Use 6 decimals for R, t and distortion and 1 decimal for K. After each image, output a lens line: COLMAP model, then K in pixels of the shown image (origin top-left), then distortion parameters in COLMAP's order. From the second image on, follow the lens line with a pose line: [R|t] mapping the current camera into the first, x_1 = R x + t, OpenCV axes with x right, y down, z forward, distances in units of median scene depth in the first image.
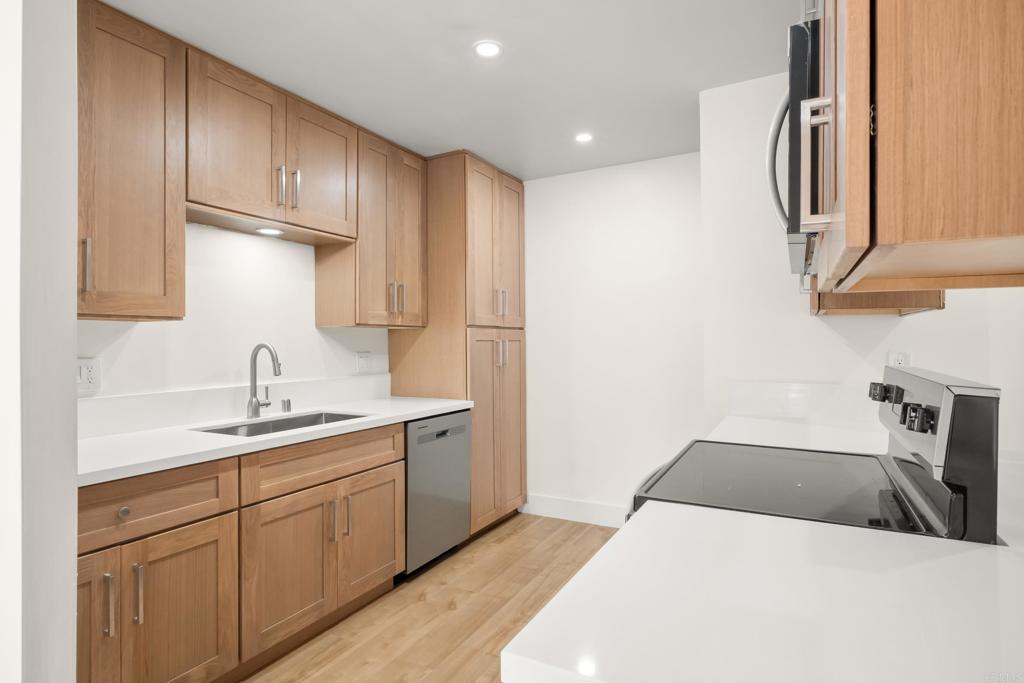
lens RADIAL K [[537.1, 0, 516.0], [0, 537.1, 342.8], [0, 0, 1]] dist [-0.010116, 0.002357]
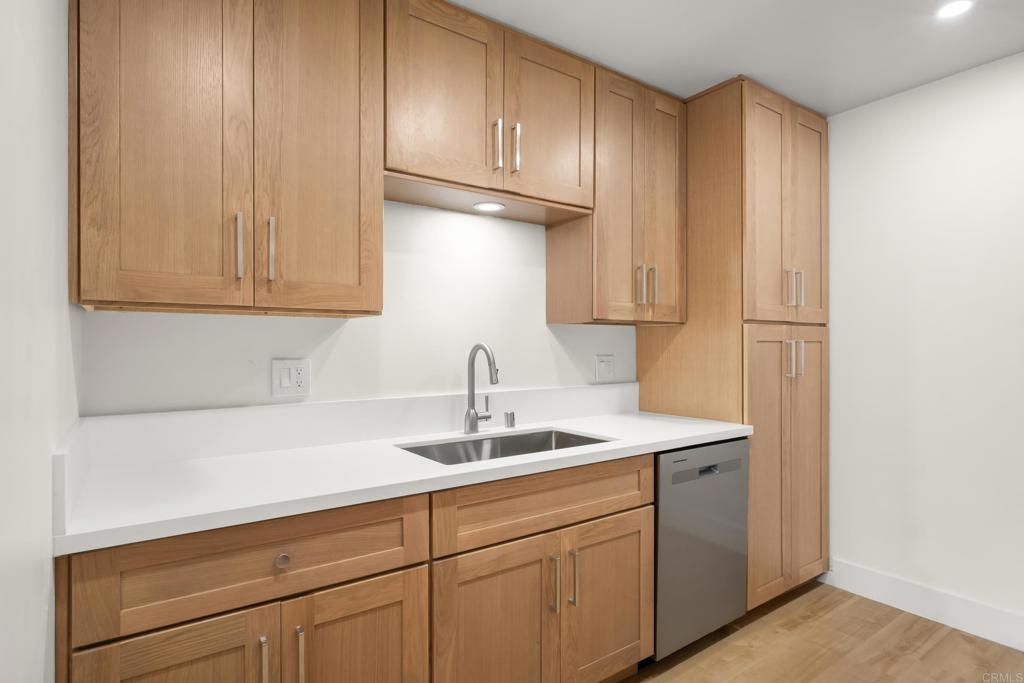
lens RADIAL K [[537.1, 0, 516.6], [0, 537.1, 345.7], [0, 0, 1]] dist [-0.010116, 0.002357]
pose [[0.893201, 0.005153, -0.449627, -0.048271], [-0.004282, 0.999986, 0.002954, 0.001223], [0.449636, -0.000713, 0.893211, 0.266162]]
